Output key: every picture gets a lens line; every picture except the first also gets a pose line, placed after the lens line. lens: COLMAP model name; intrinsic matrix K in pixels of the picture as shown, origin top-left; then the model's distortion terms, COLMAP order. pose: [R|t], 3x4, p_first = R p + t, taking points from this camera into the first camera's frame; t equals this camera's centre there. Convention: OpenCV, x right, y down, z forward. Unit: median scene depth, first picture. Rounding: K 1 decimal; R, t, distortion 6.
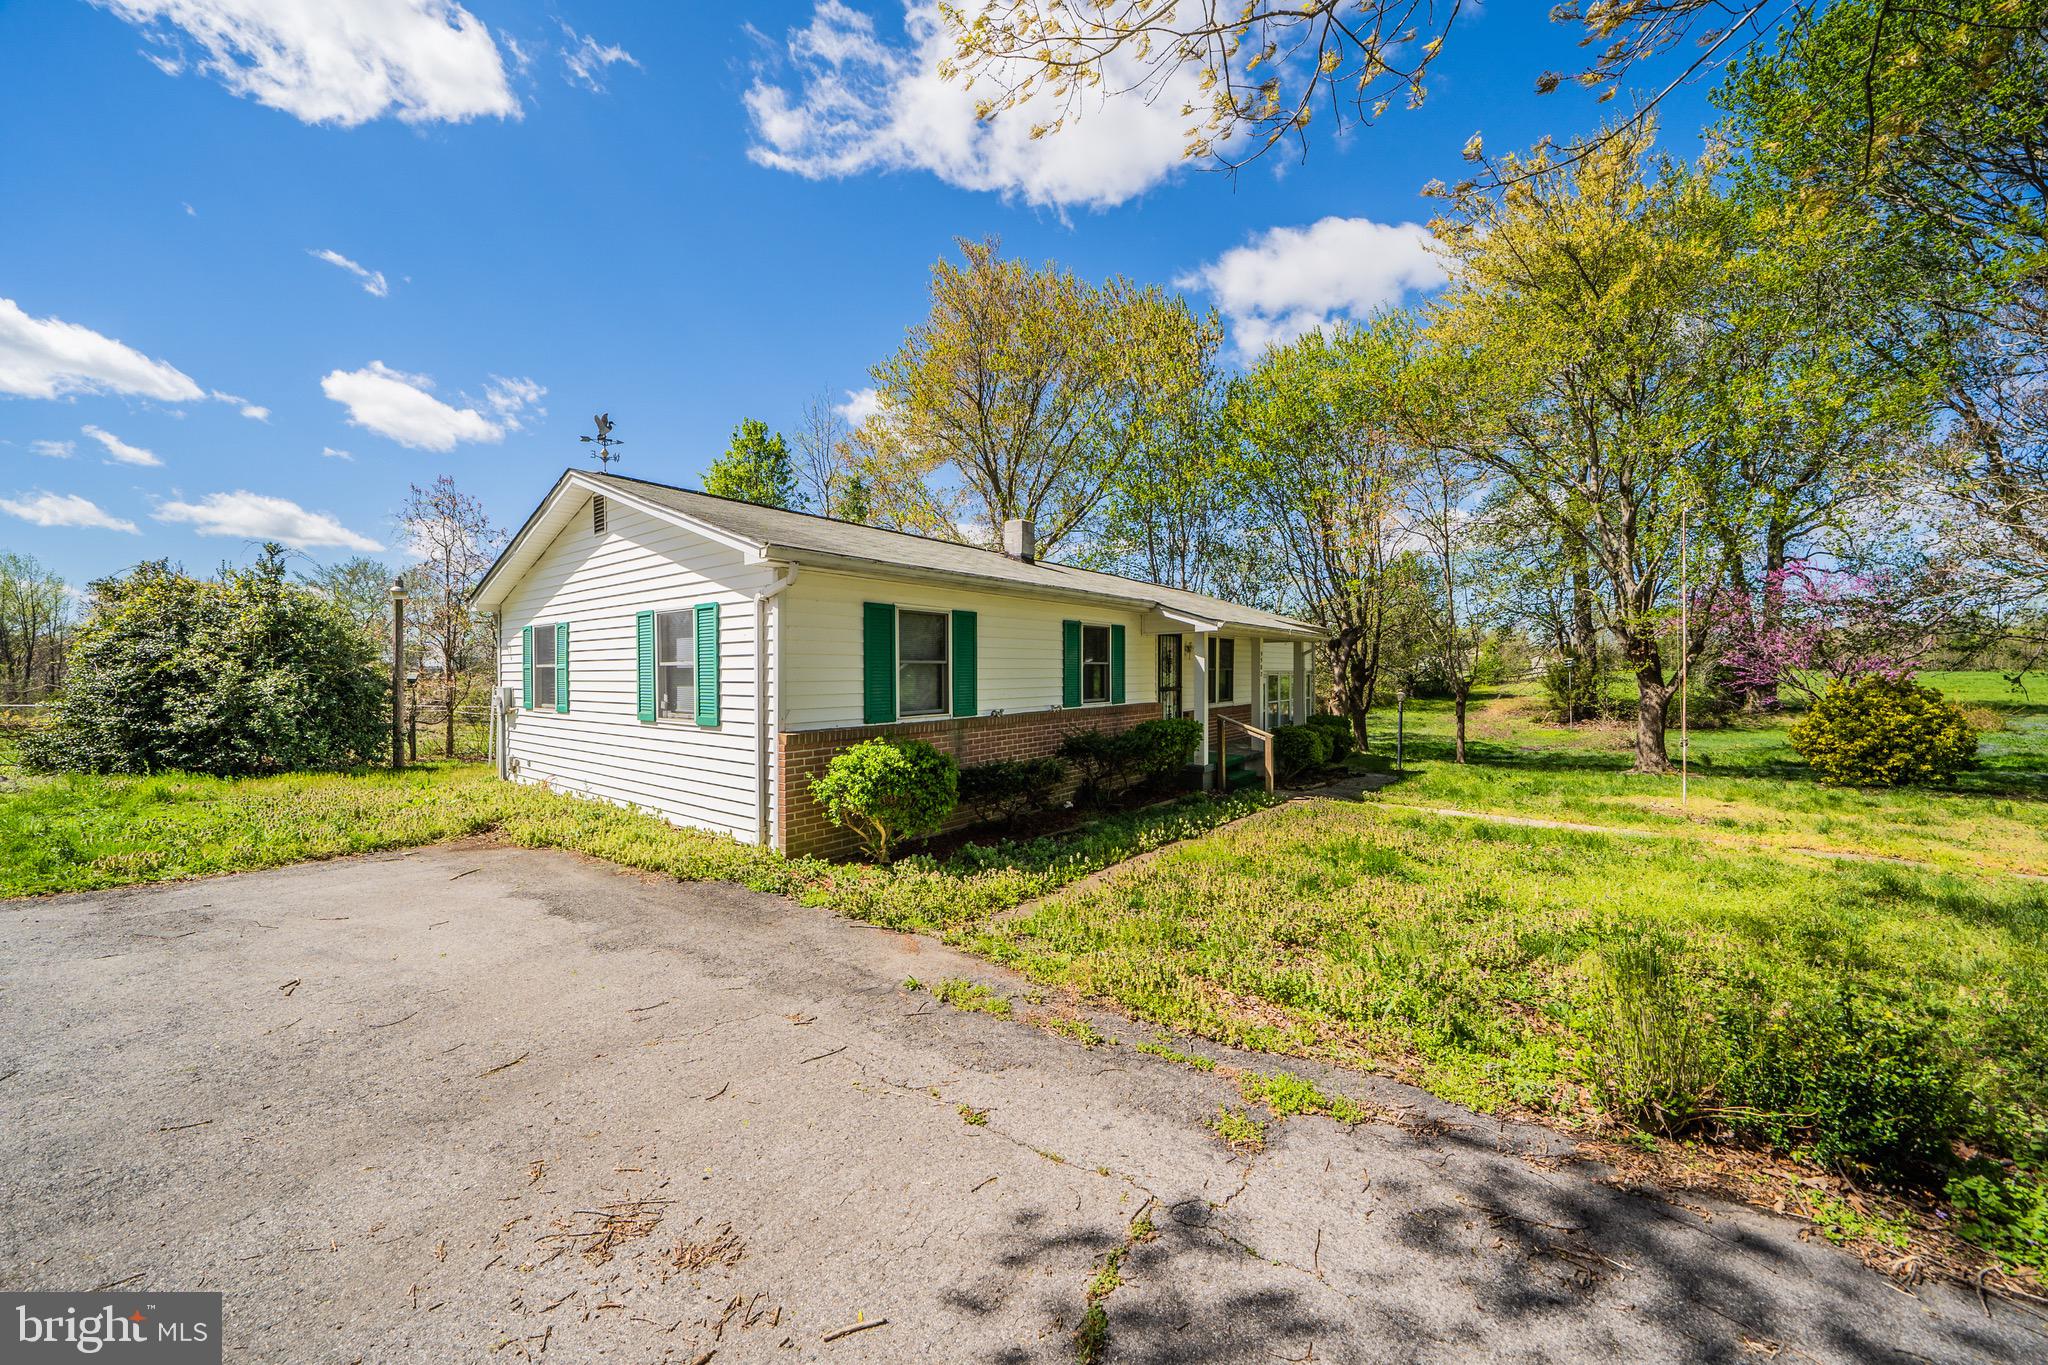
lens RADIAL K [[719.7, 0, 991.4], [0, 719.7, 665.2], [0, 0, 1]] dist [-0.013971, -0.000365]
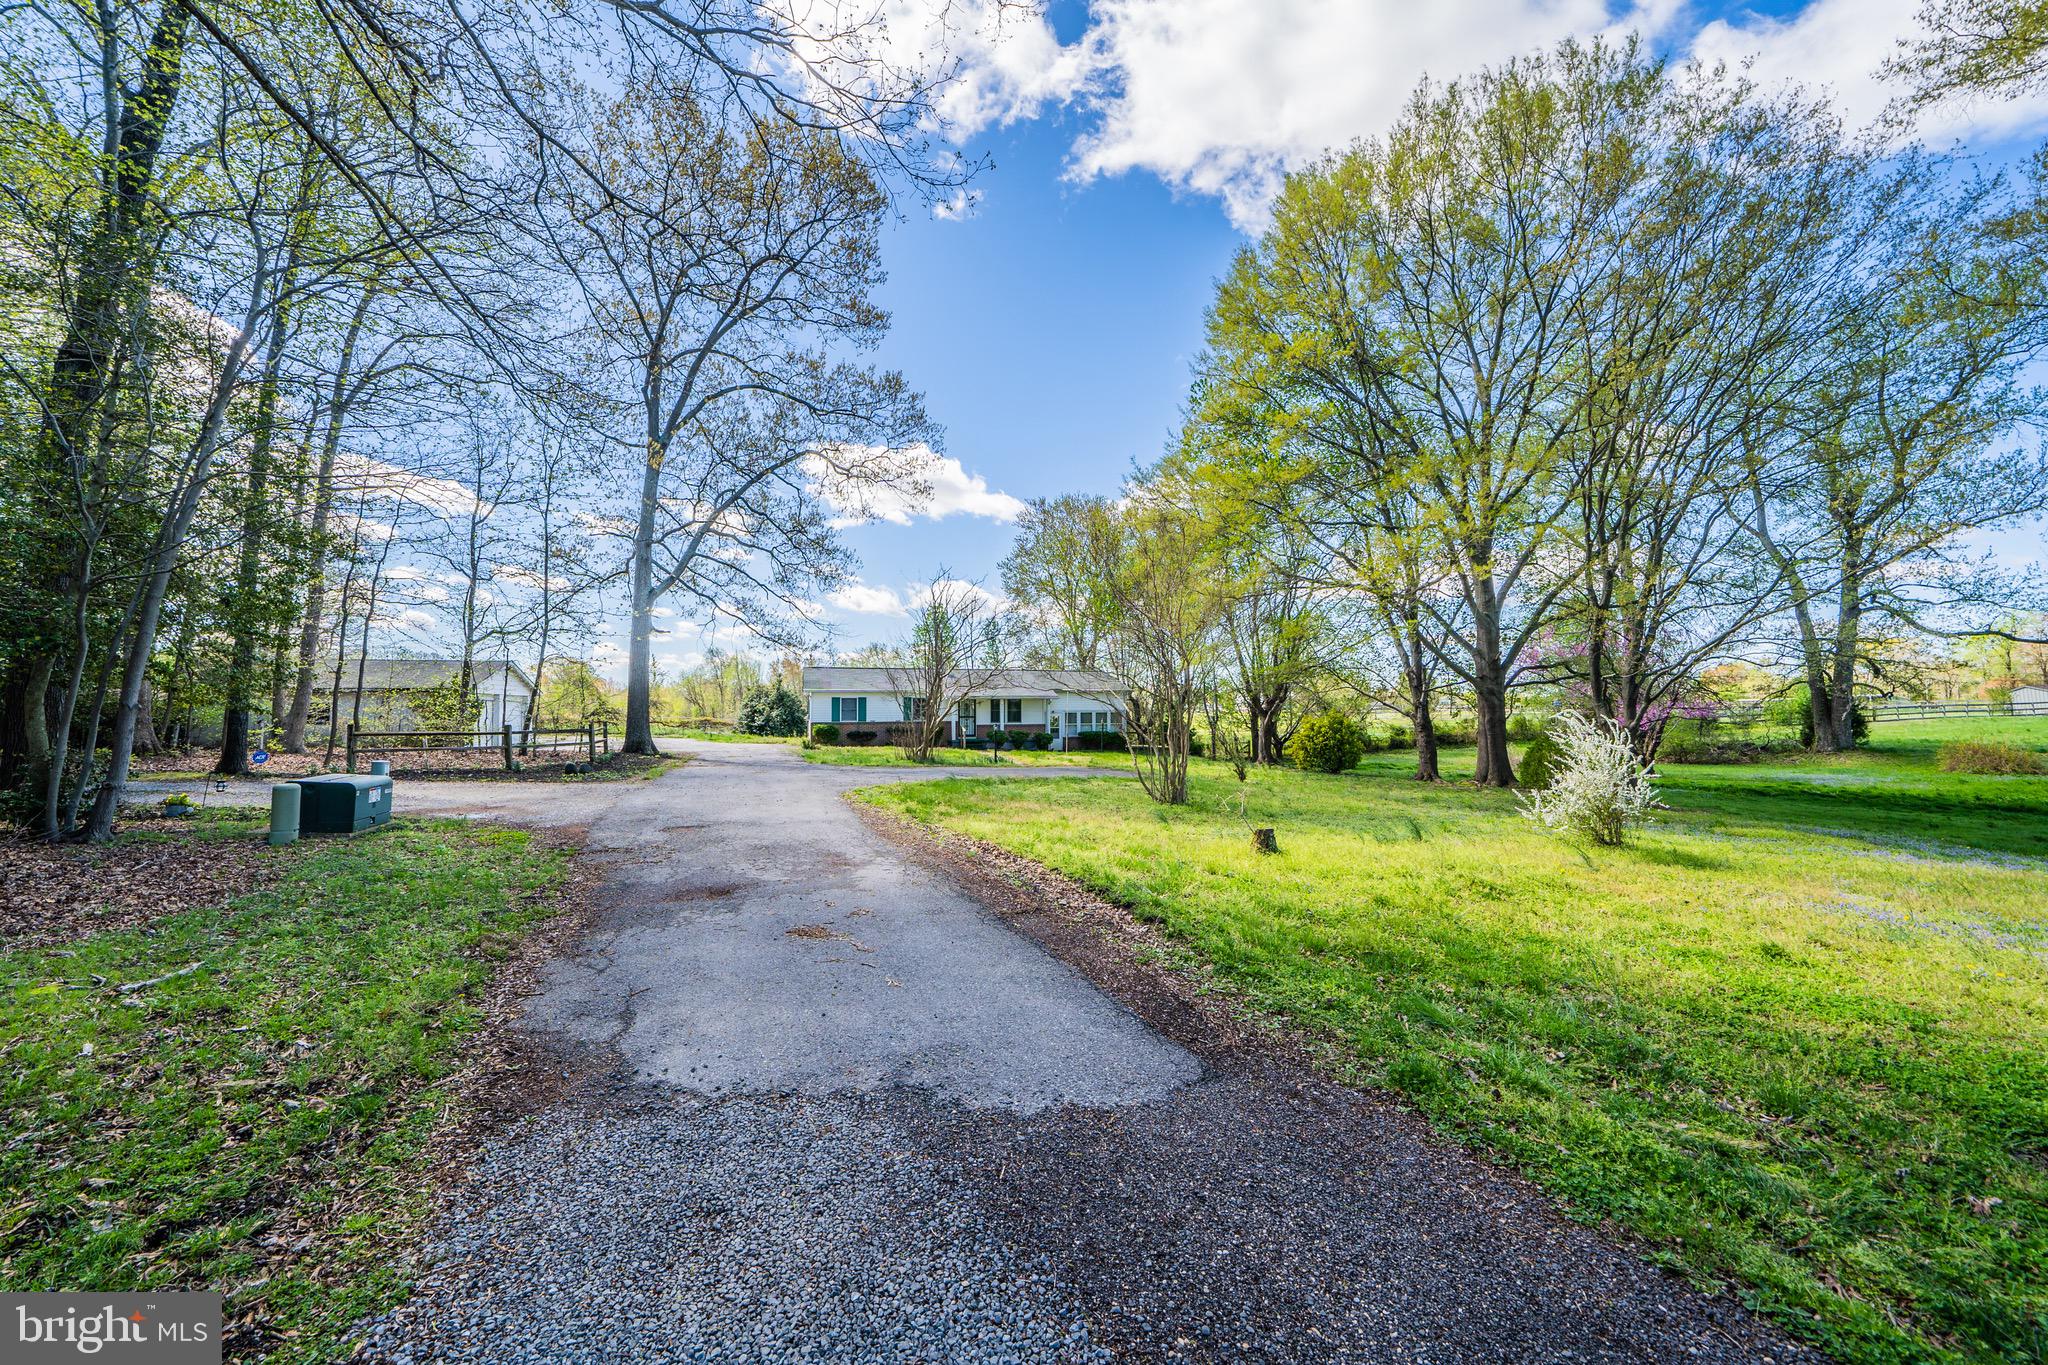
lens RADIAL K [[719.7, 0, 1026.6], [0, 719.7, 687.3], [0, 0, 1]] dist [-0.013971, -0.000365]
pose [[0.834553, -0.012016, -0.550796, 2.236854], [0.001771, 0.999815, -0.019128, -0.035815], [0.550924, 0.014988, 0.834421, -1.466654]]
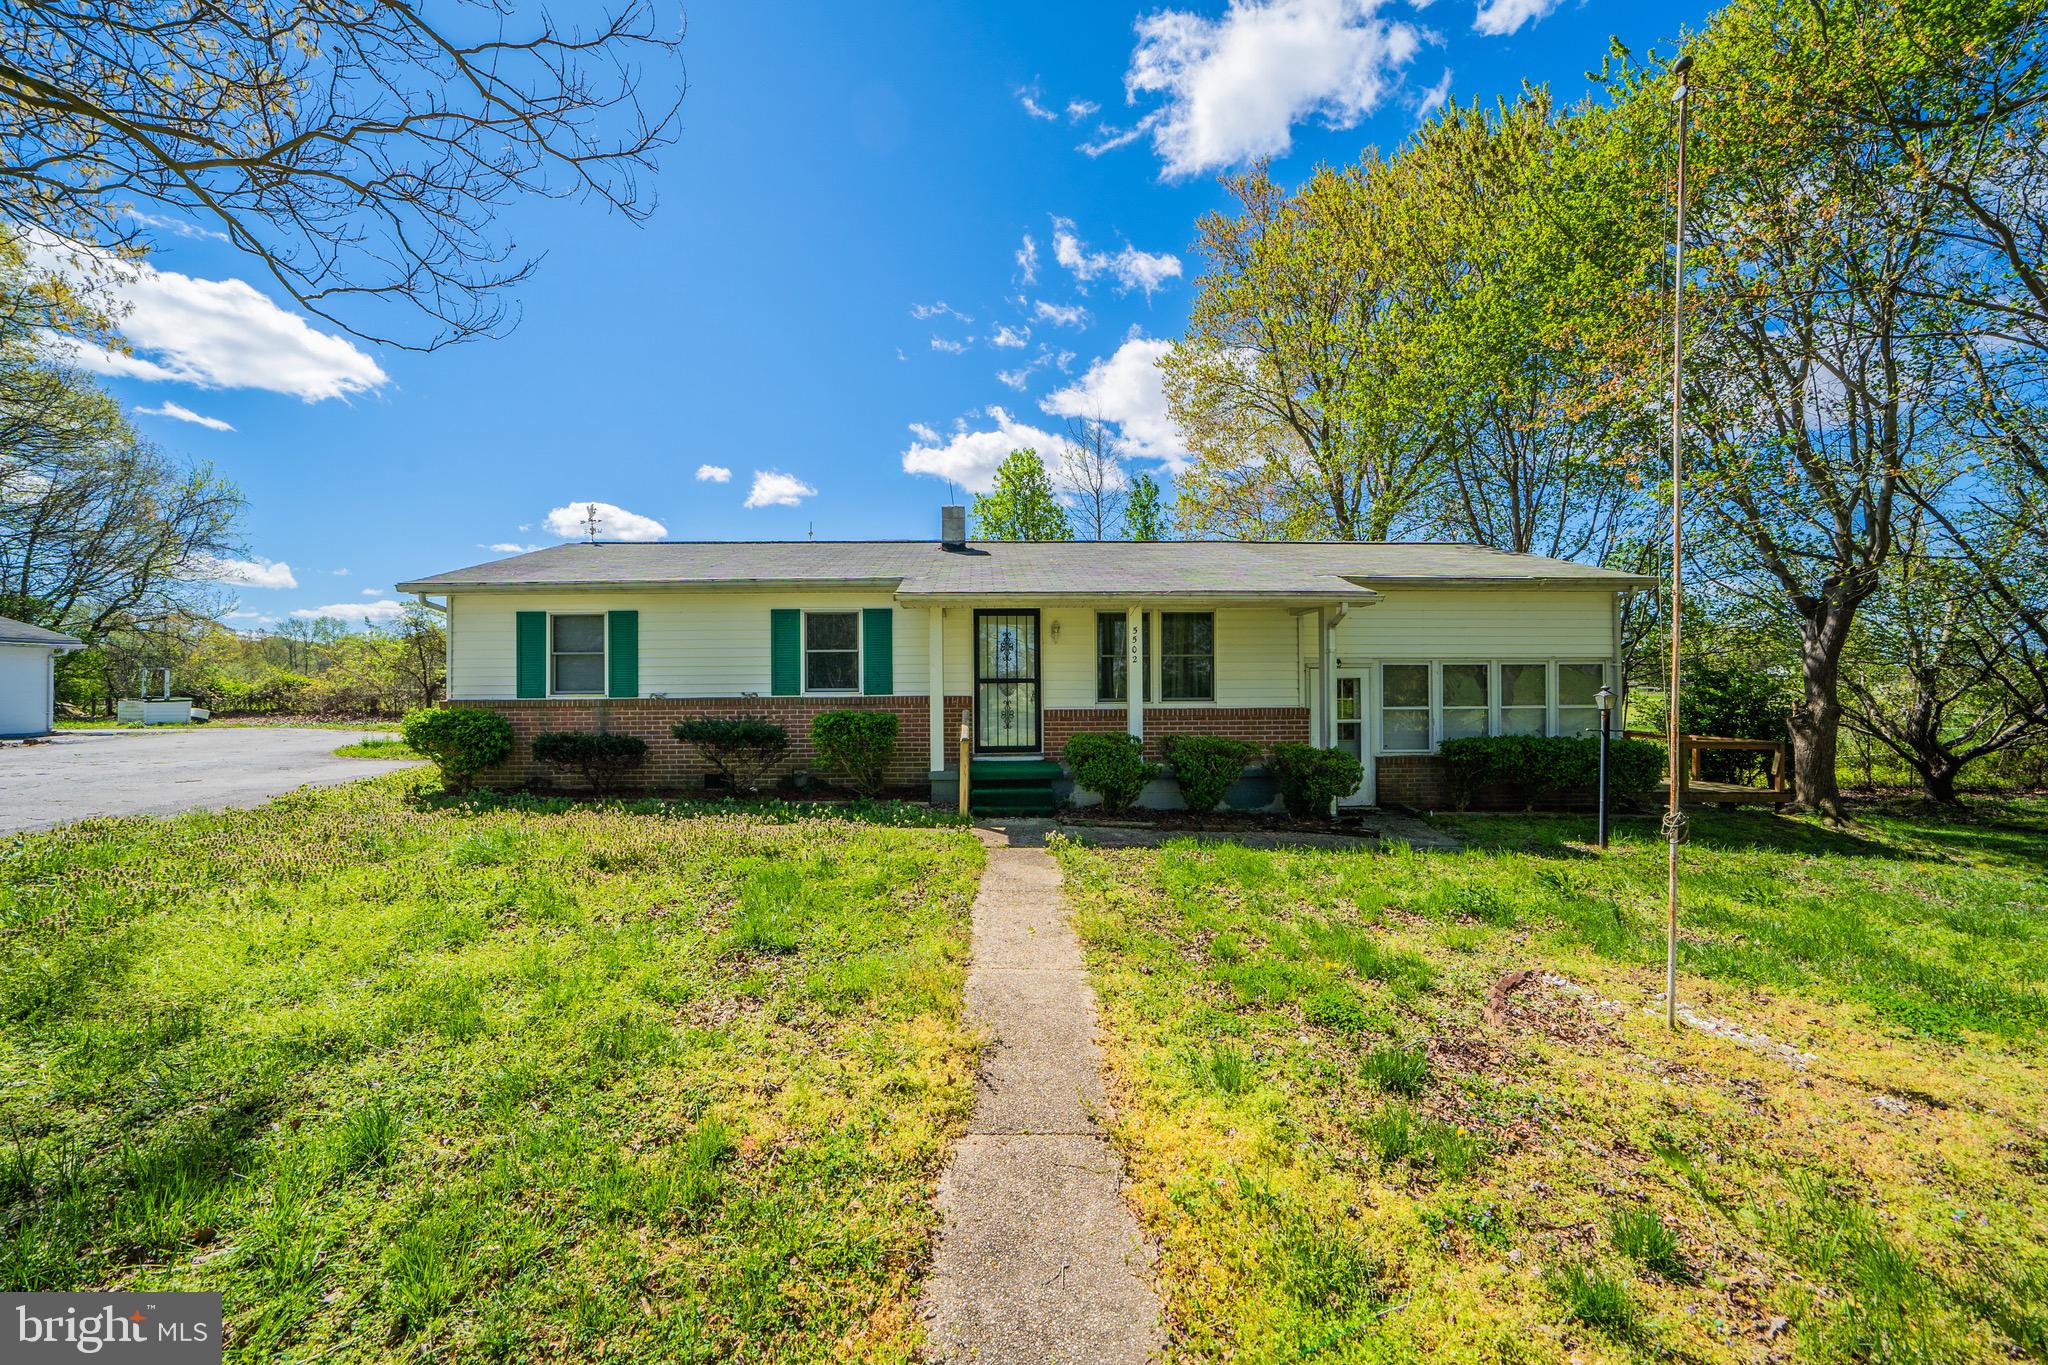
lens RADIAL K [[719.7, 0, 1007.9], [0, 719.7, 677.3], [0, 0, 1]] dist [-0.013971, -0.000365]
pose [[0.659900, -0.006461, -0.751326, 0.907942], [0.010092, 0.999949, 0.000265, 0.029960], [0.751286, -0.007757, 0.659932, 0.480932]]
